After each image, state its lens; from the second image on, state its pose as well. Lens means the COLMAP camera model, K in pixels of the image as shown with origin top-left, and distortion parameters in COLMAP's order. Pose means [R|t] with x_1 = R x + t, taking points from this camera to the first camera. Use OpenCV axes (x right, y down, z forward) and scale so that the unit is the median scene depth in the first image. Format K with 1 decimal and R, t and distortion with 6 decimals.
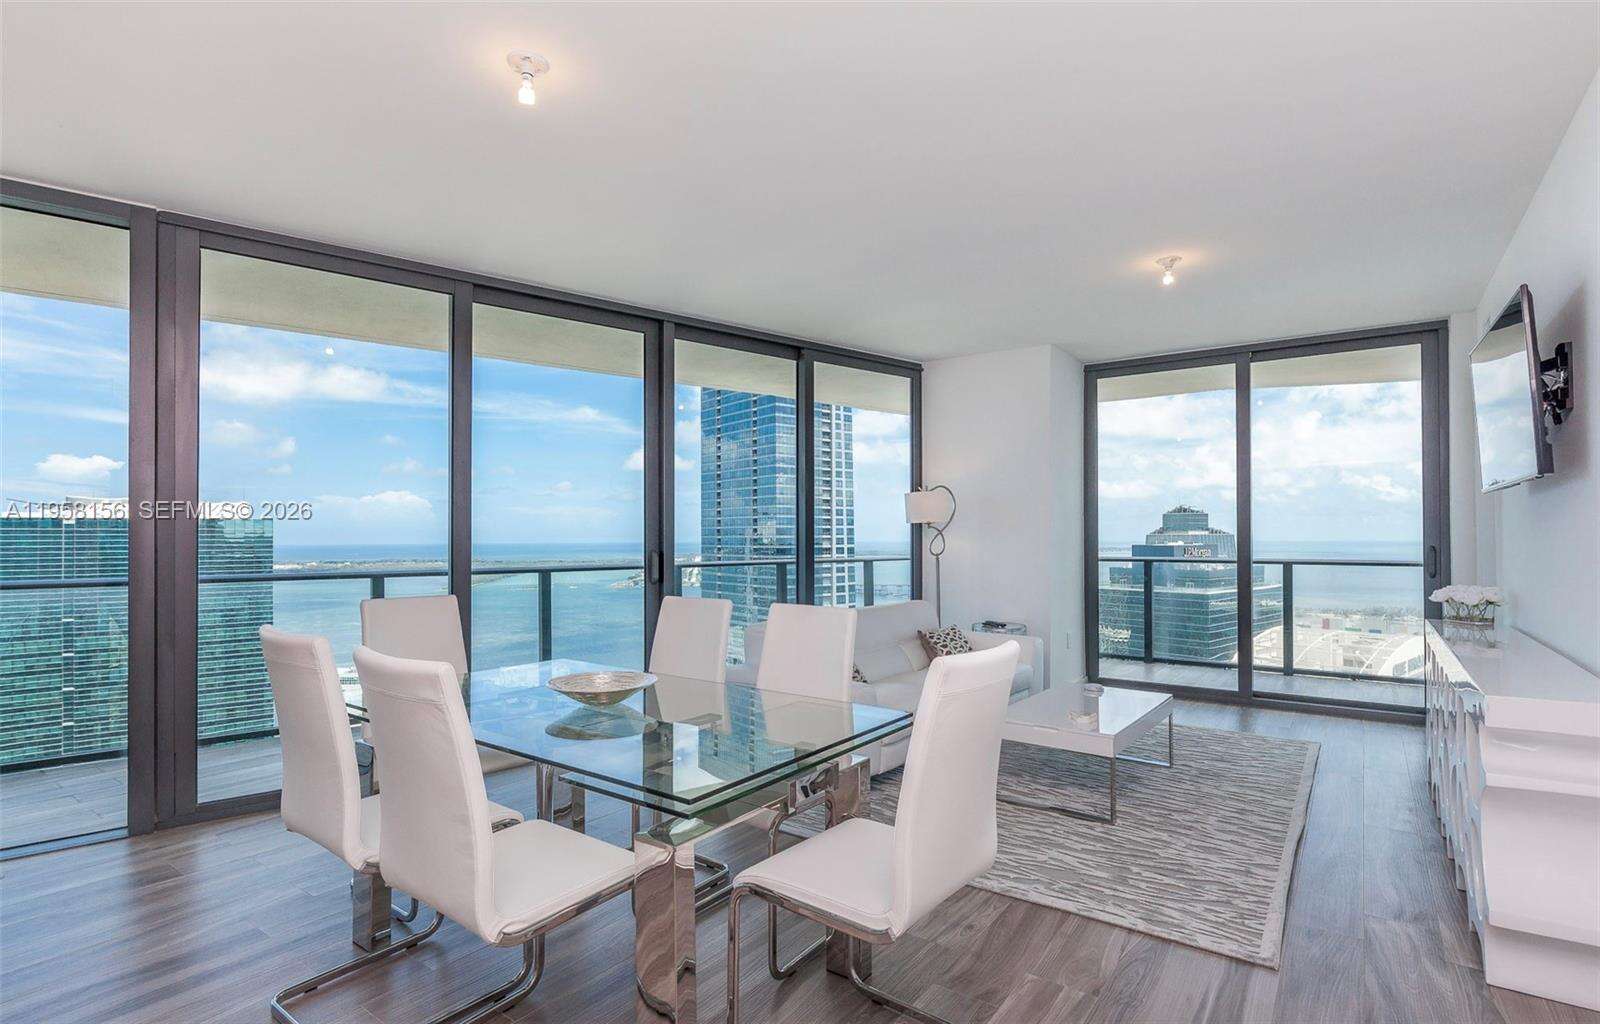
lens RADIAL K [[773.6, 0, 803.7], [0, 773.6, 521.5], [0, 0, 1]] dist [-0.002632, 0.000303]
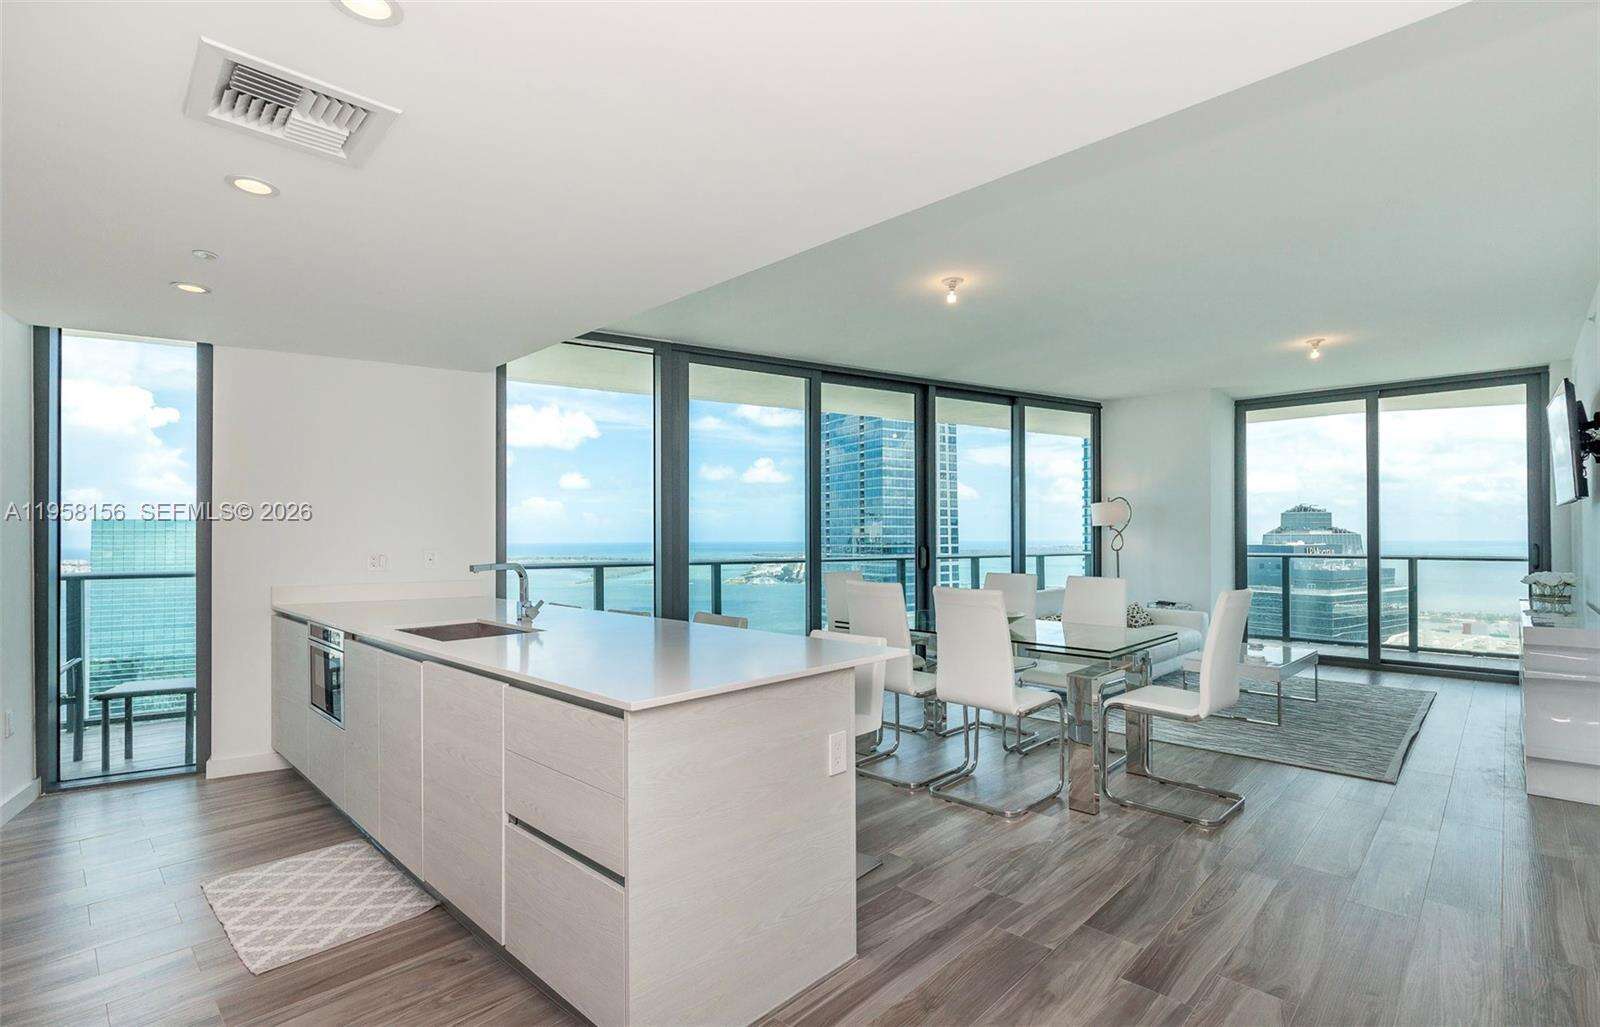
lens RADIAL K [[751.2, 0, 794.5], [0, 751.2, 522.2], [0, 0, 1]] dist [-0.003885, -0.001608]
pose [[0.990370, -0.001214, -0.138443, -0.166808], [0.001357, 0.999999, 0.000941, -0.005659], [0.138442, -0.001120, 0.990370, -0.289498]]
